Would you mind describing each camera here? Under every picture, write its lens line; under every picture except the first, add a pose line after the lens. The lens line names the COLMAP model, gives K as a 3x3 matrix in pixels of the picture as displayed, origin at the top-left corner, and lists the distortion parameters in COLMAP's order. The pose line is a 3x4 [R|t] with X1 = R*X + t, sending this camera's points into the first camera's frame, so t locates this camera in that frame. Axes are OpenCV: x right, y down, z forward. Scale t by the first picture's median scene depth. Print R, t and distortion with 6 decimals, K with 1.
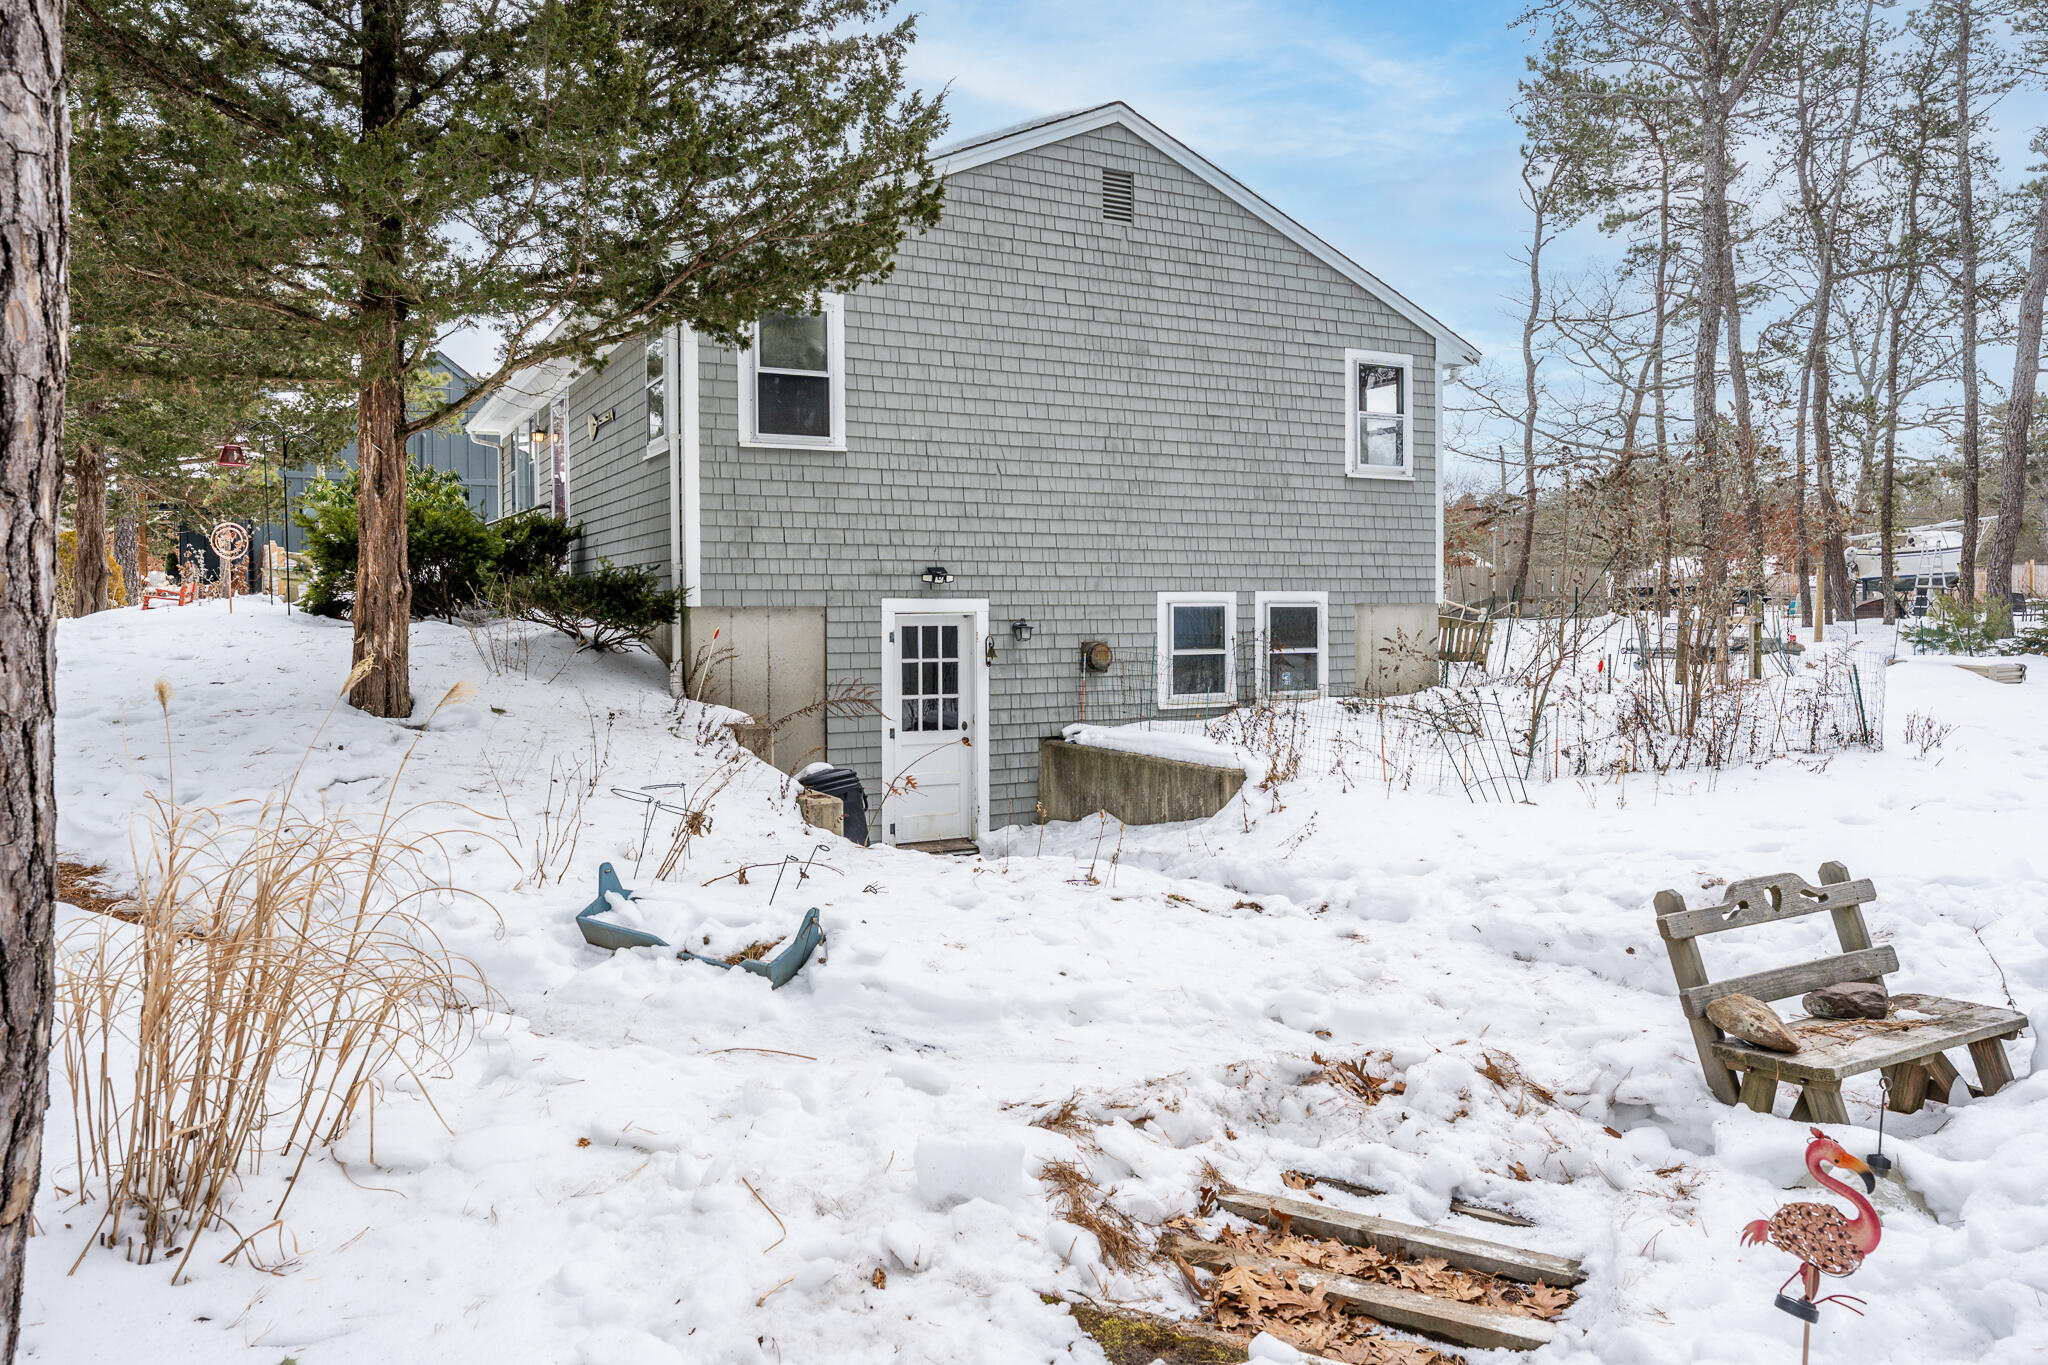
lens RADIAL K [[1362.9, 0, 1023.5], [0, 1362.9, 673.5], [0, 0, 1]] dist [0.005096, 0.000877]
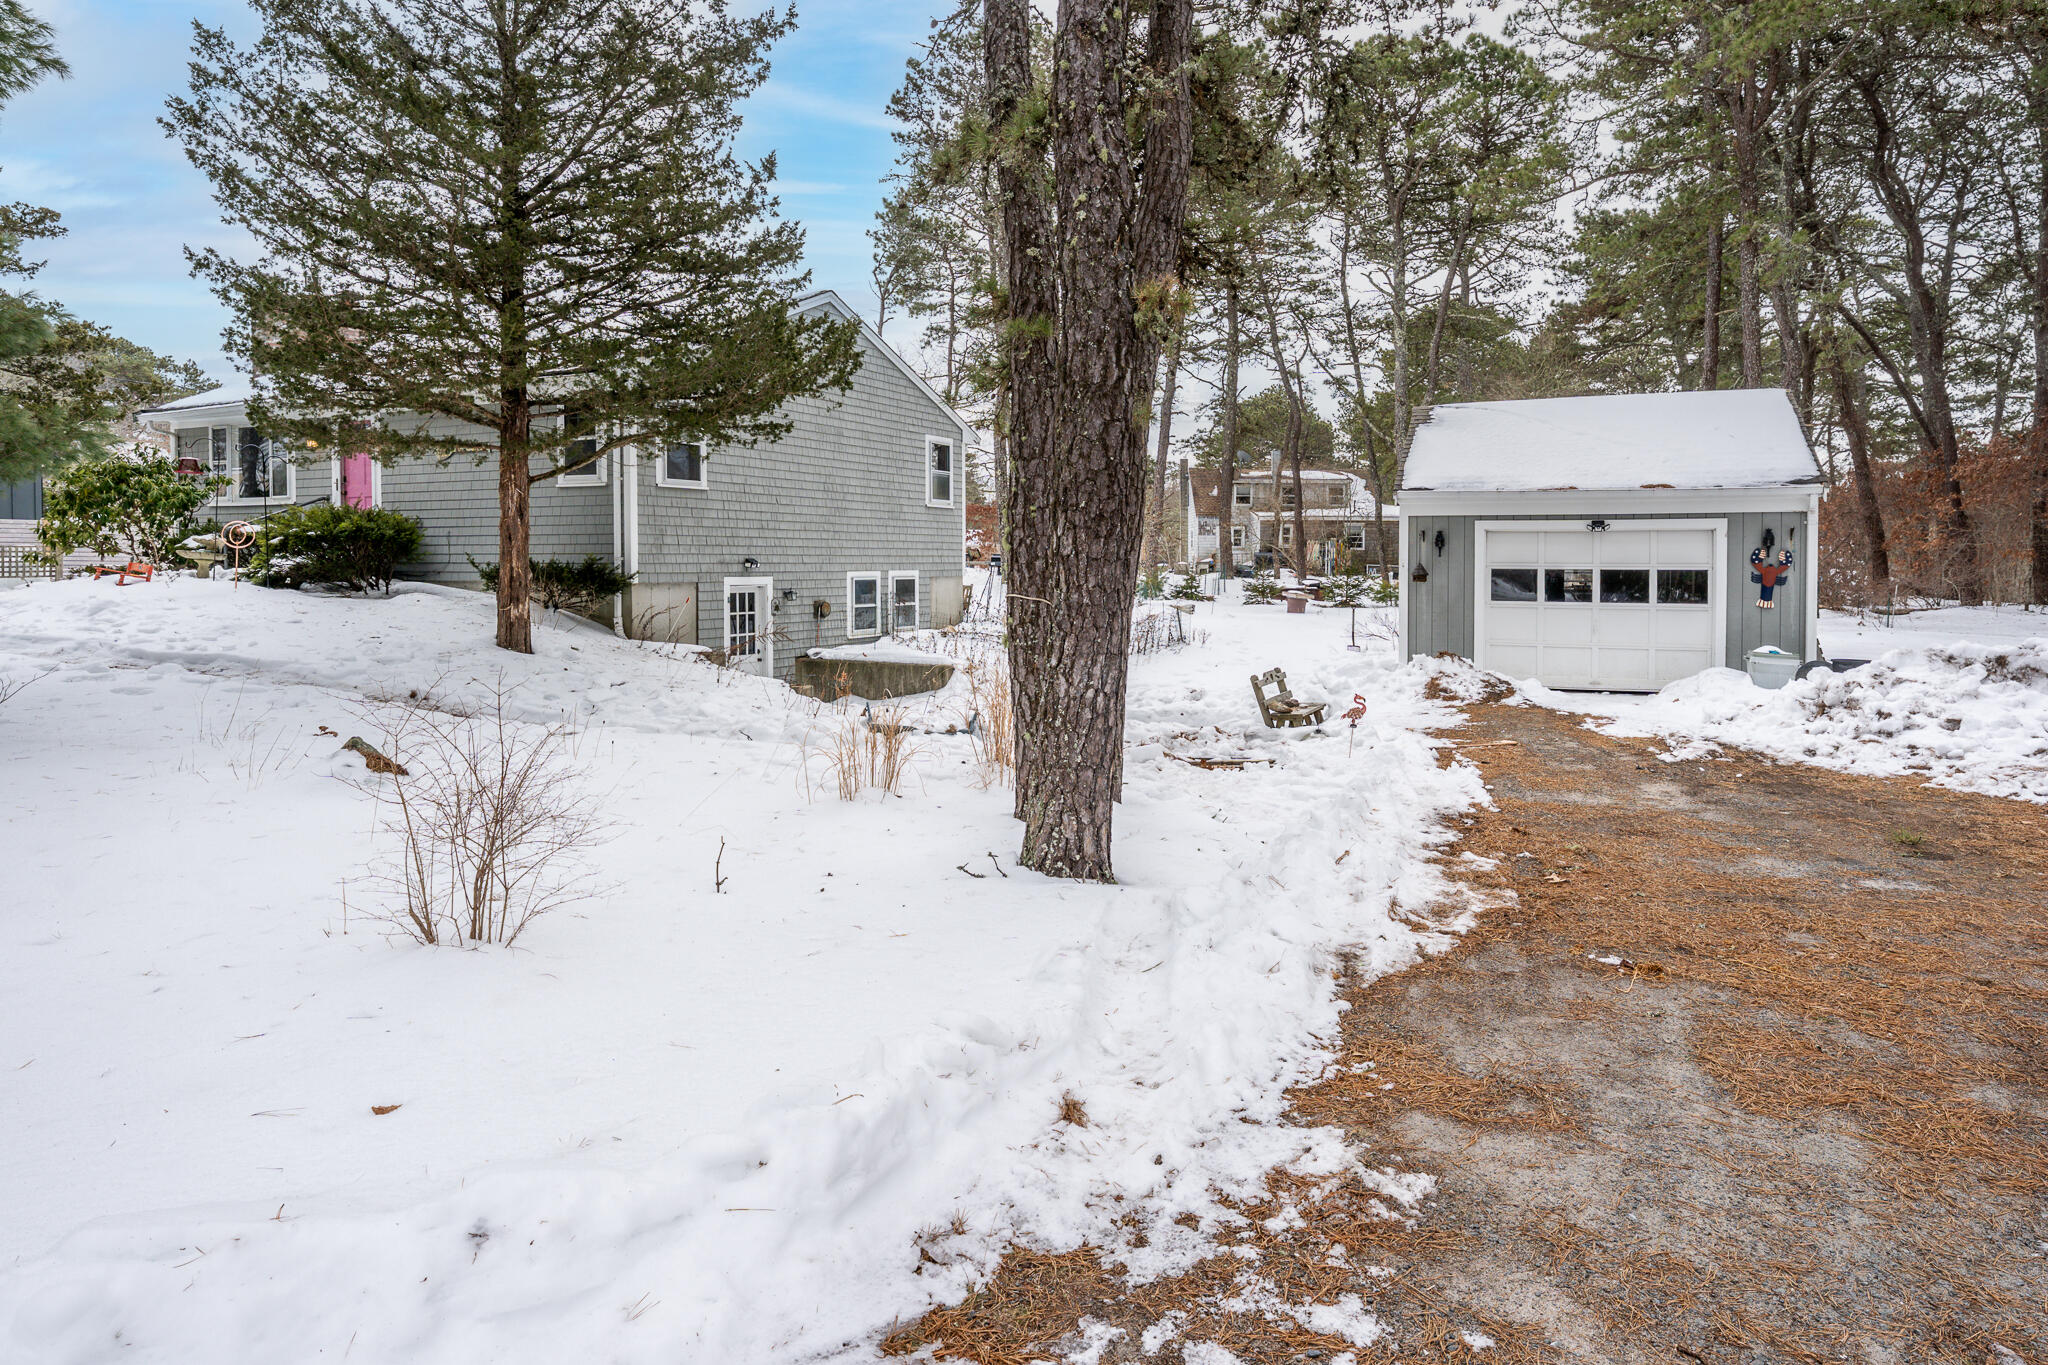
lens RADIAL K [[1183.0, 0, 1024.6], [0, 1183.0, 686.0], [0, 0, 1]] dist [-0.003833, -0.000064]
pose [[0.829665, -0.053863, 0.555657, -0.595575], [0.021208, 0.997657, 0.065041, -0.007507], [-0.557858, -0.042178, 0.828864, -0.414893]]
